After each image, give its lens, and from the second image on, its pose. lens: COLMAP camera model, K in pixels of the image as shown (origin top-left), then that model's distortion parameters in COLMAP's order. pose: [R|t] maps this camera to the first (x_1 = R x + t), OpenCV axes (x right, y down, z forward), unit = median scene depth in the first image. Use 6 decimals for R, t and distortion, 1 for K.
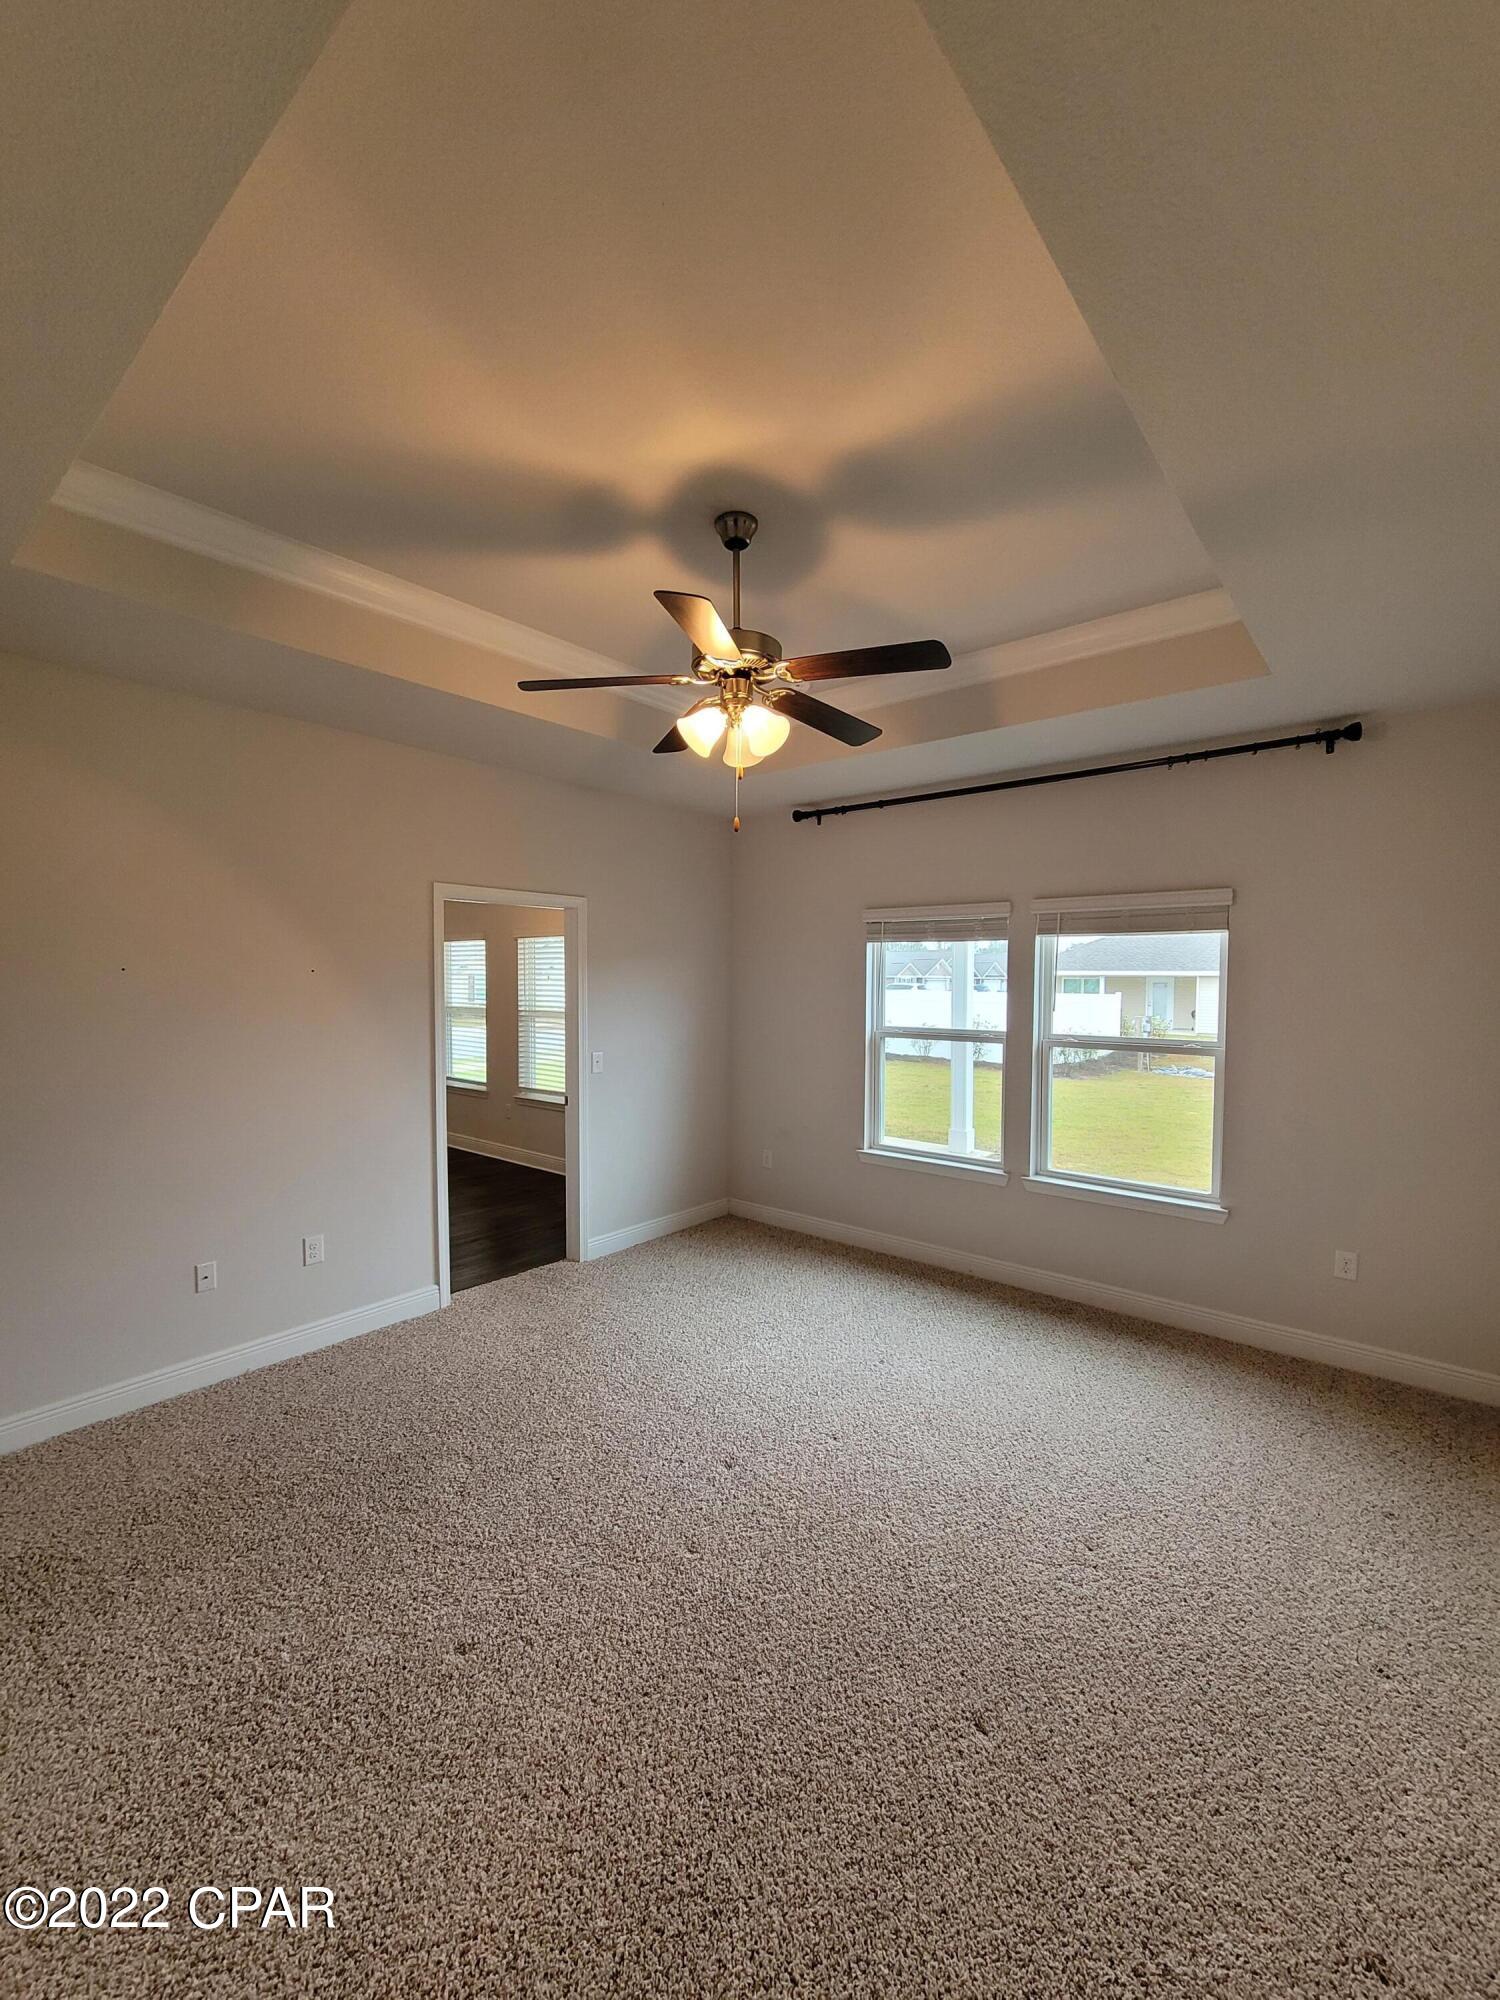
lens RADIAL K [[816.9, 0, 749.4], [0, 816.9, 1010.1], [0, 0, 1]] dist [-0.002661, 0.002051]
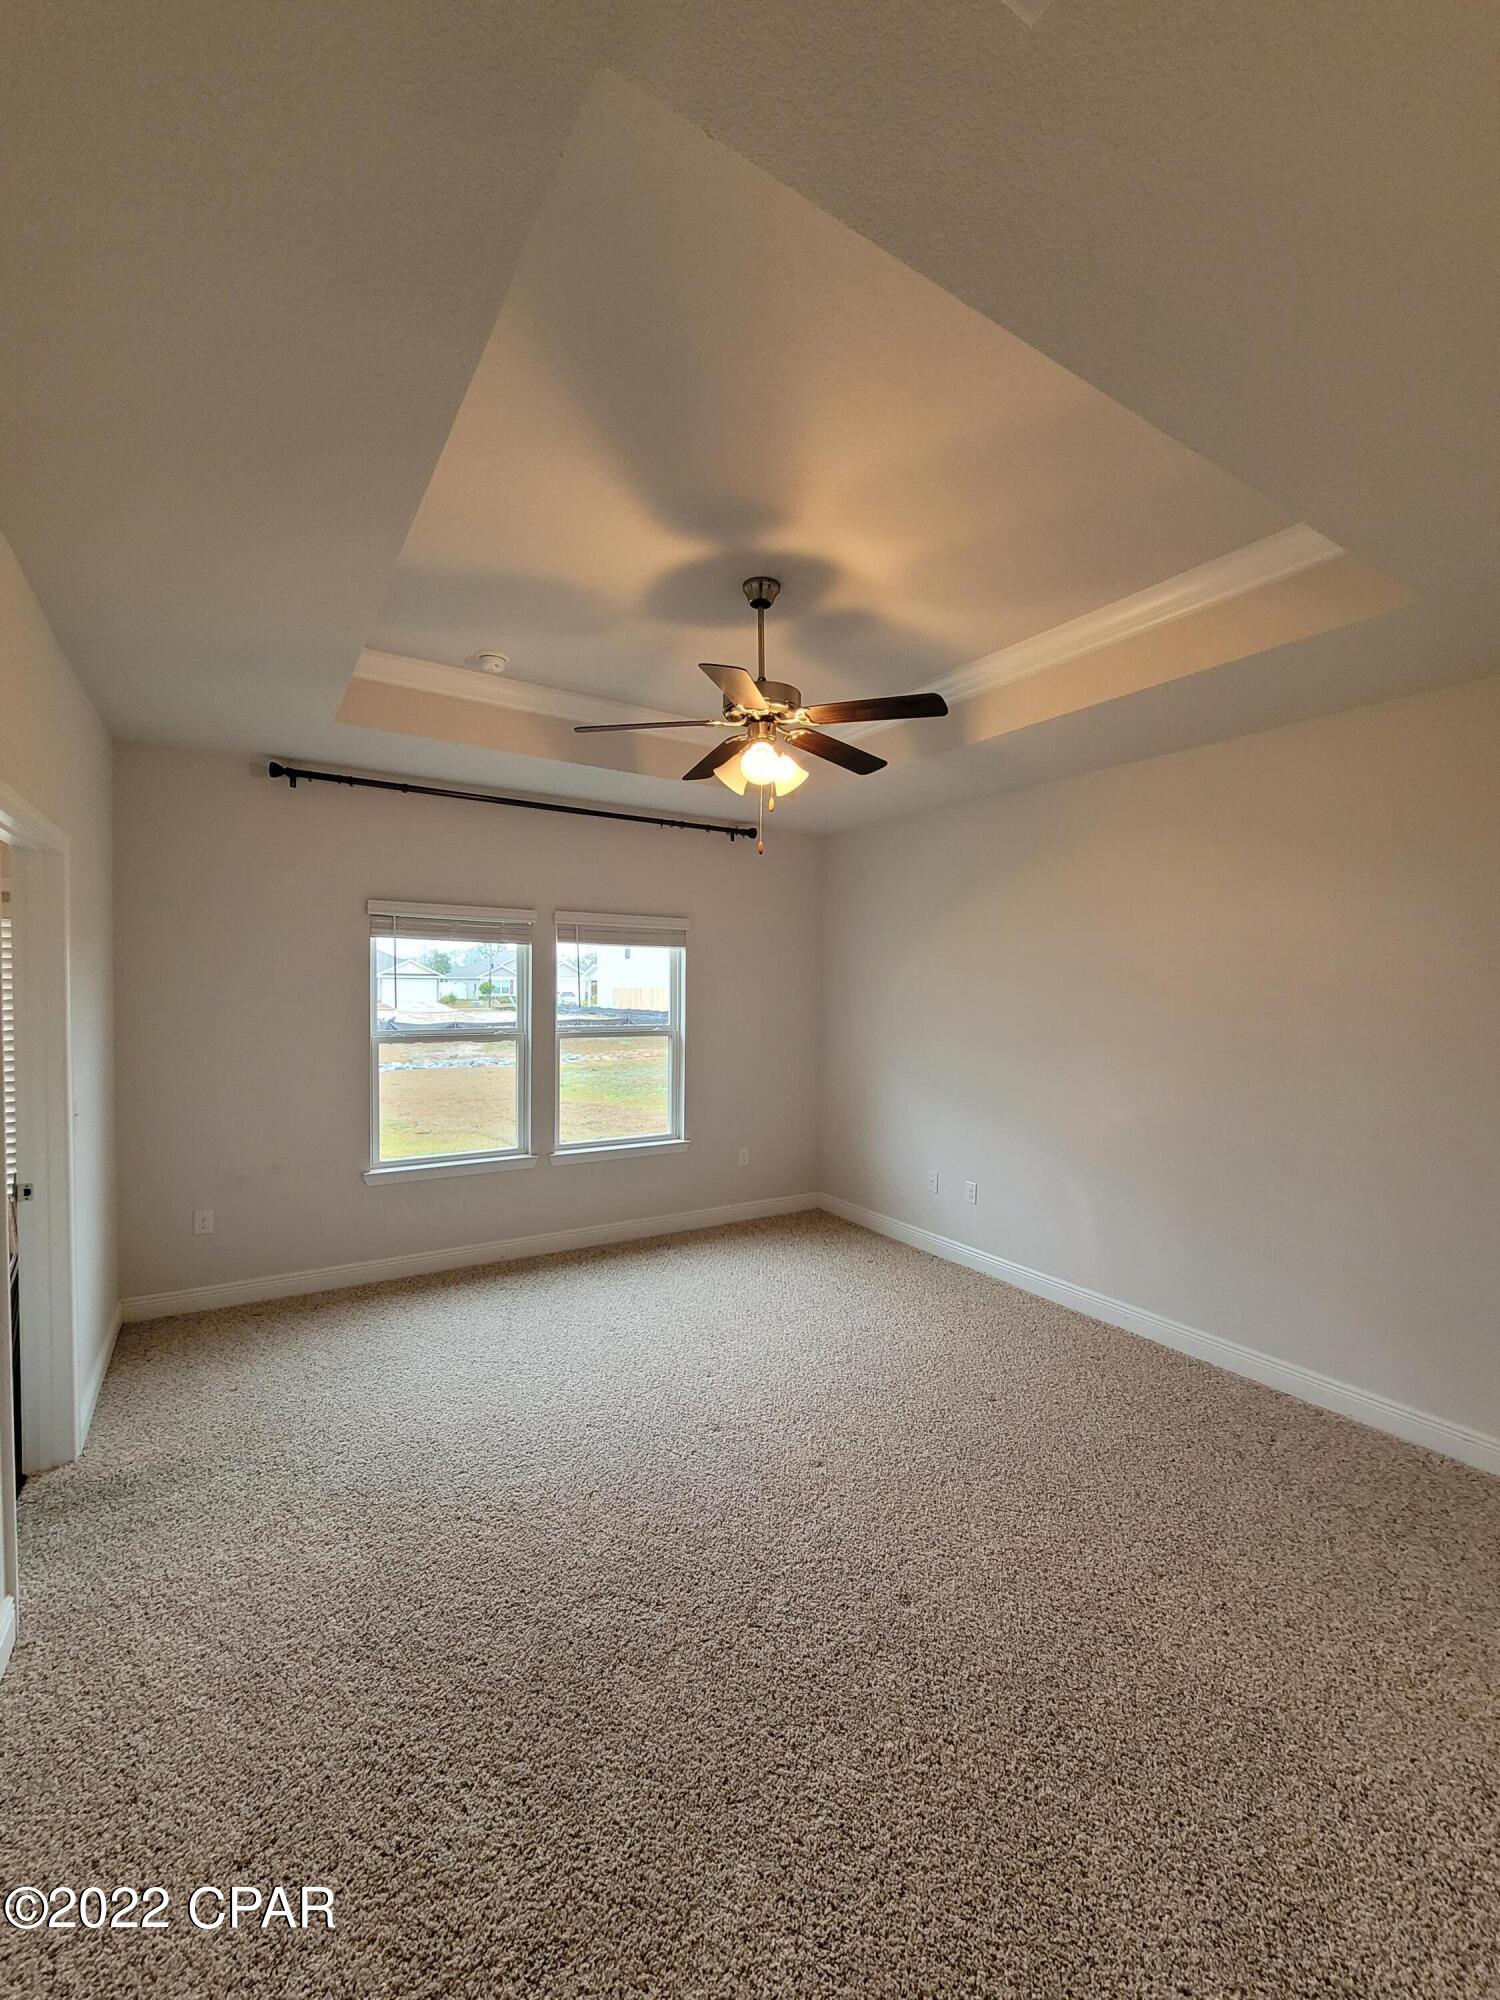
lens RADIAL K [[816.9, 0, 749.0], [0, 816.9, 996.9], [0, 0, 1]] dist [-0.002661, 0.002051]
pose [[0.306495, -0.003386, 0.951866, -0.655251], [0.035940, 0.999322, -0.008018, 0.006229], [-0.951194, 0.036667, 0.306409, 0.385012]]
